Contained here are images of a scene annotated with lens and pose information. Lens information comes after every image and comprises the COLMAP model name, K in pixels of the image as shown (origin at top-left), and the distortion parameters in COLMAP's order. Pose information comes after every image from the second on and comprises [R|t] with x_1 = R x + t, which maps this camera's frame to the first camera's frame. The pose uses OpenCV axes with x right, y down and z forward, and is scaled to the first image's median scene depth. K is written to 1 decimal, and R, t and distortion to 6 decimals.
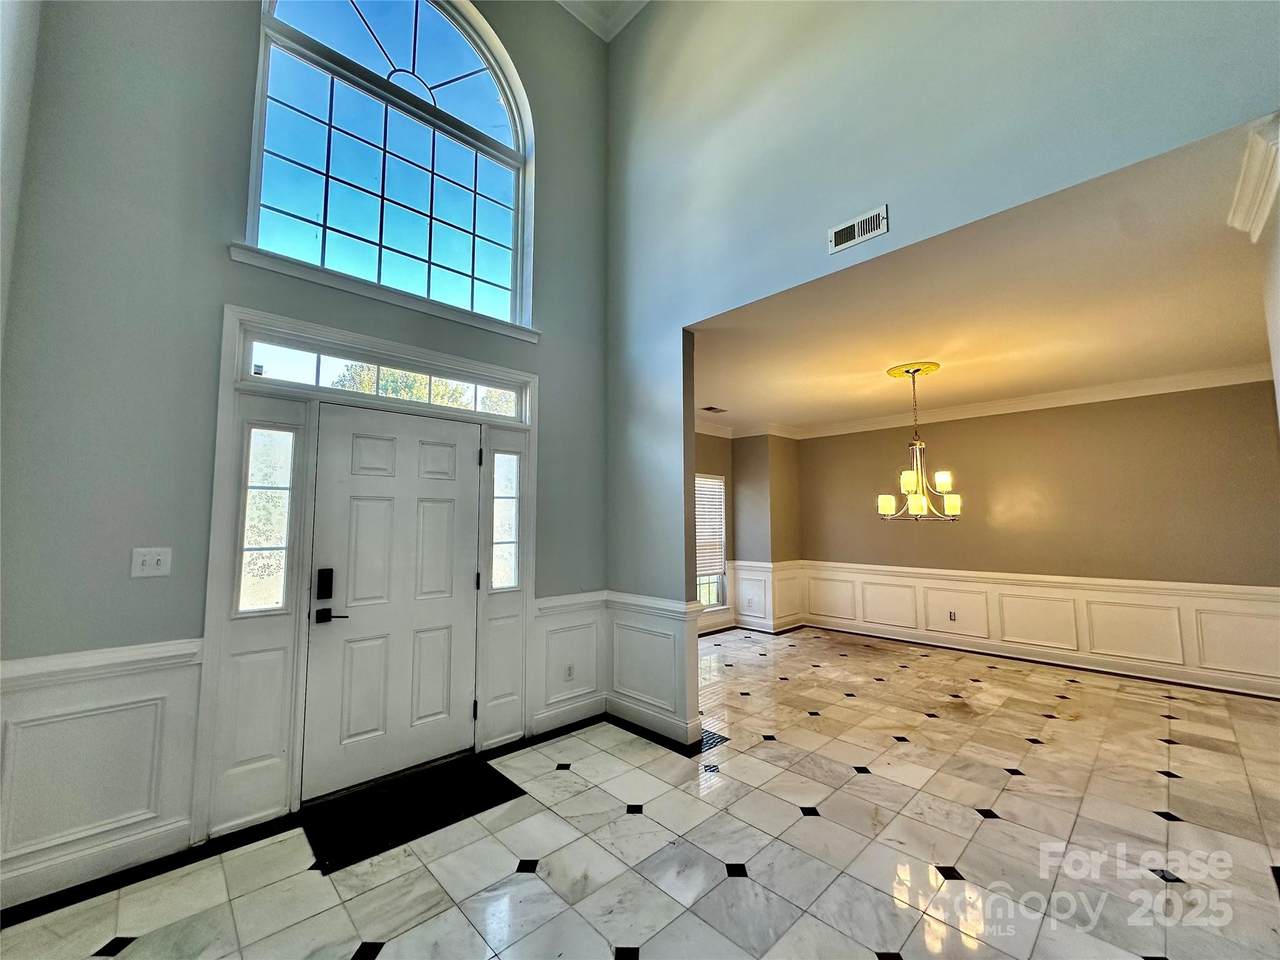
lens RADIAL K [[510.4, 0, 637.5], [0, 510.4, 479.5], [0, 0, 1]] dist [-0.002011, 0.000032]
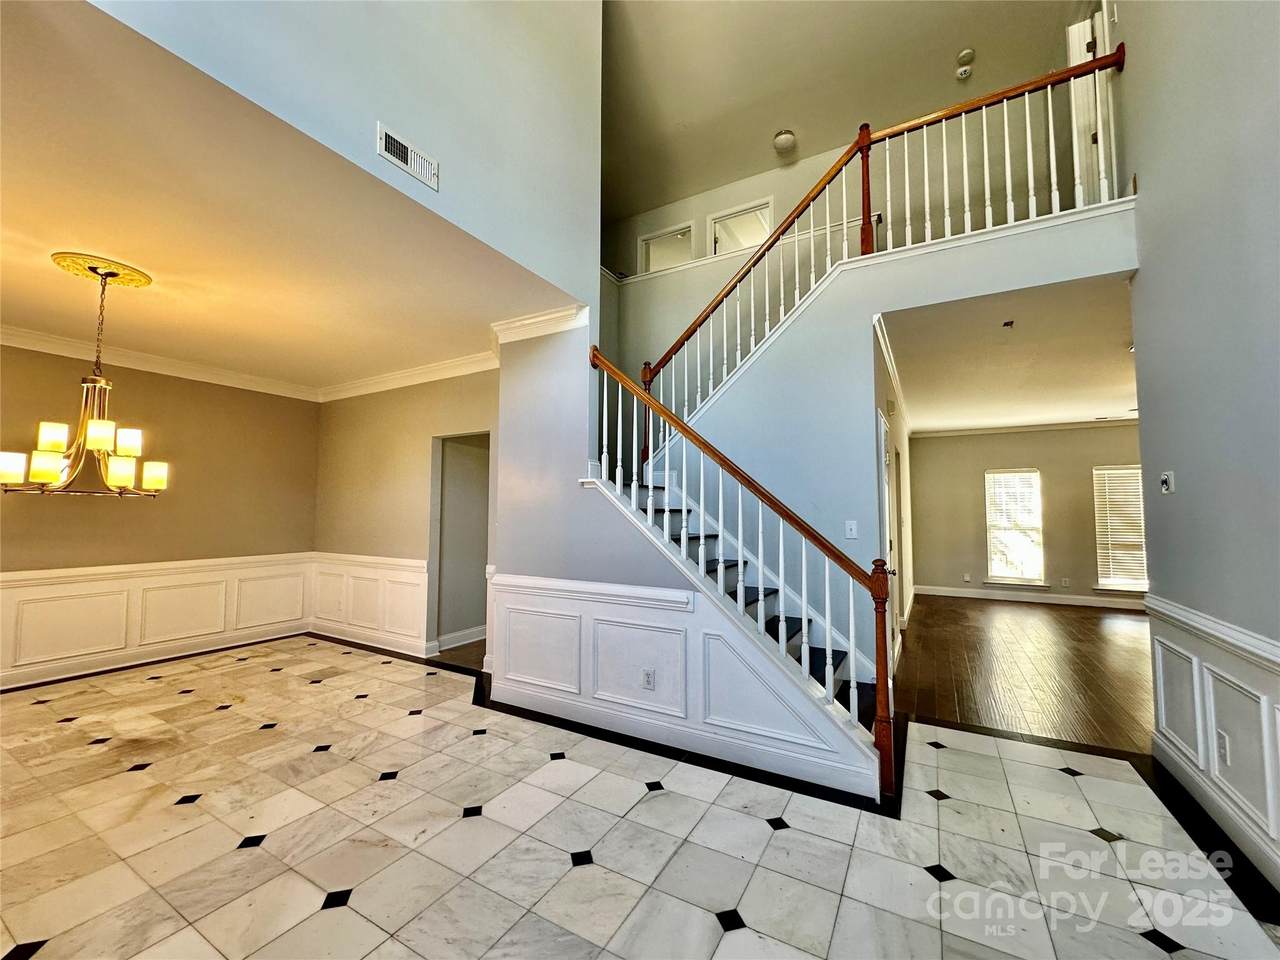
lens RADIAL K [[510.4, 0, 637.7], [0, 510.4, 478.3], [0, 0, 1]] dist [-0.002011, 0.000032]
pose [[-0.281893, 0.061624, 0.957465, -0.344027], [-0.083753, 0.992545, -0.088540, 0.067562], [-0.955783, -0.105149, -0.274630, 0.594302]]
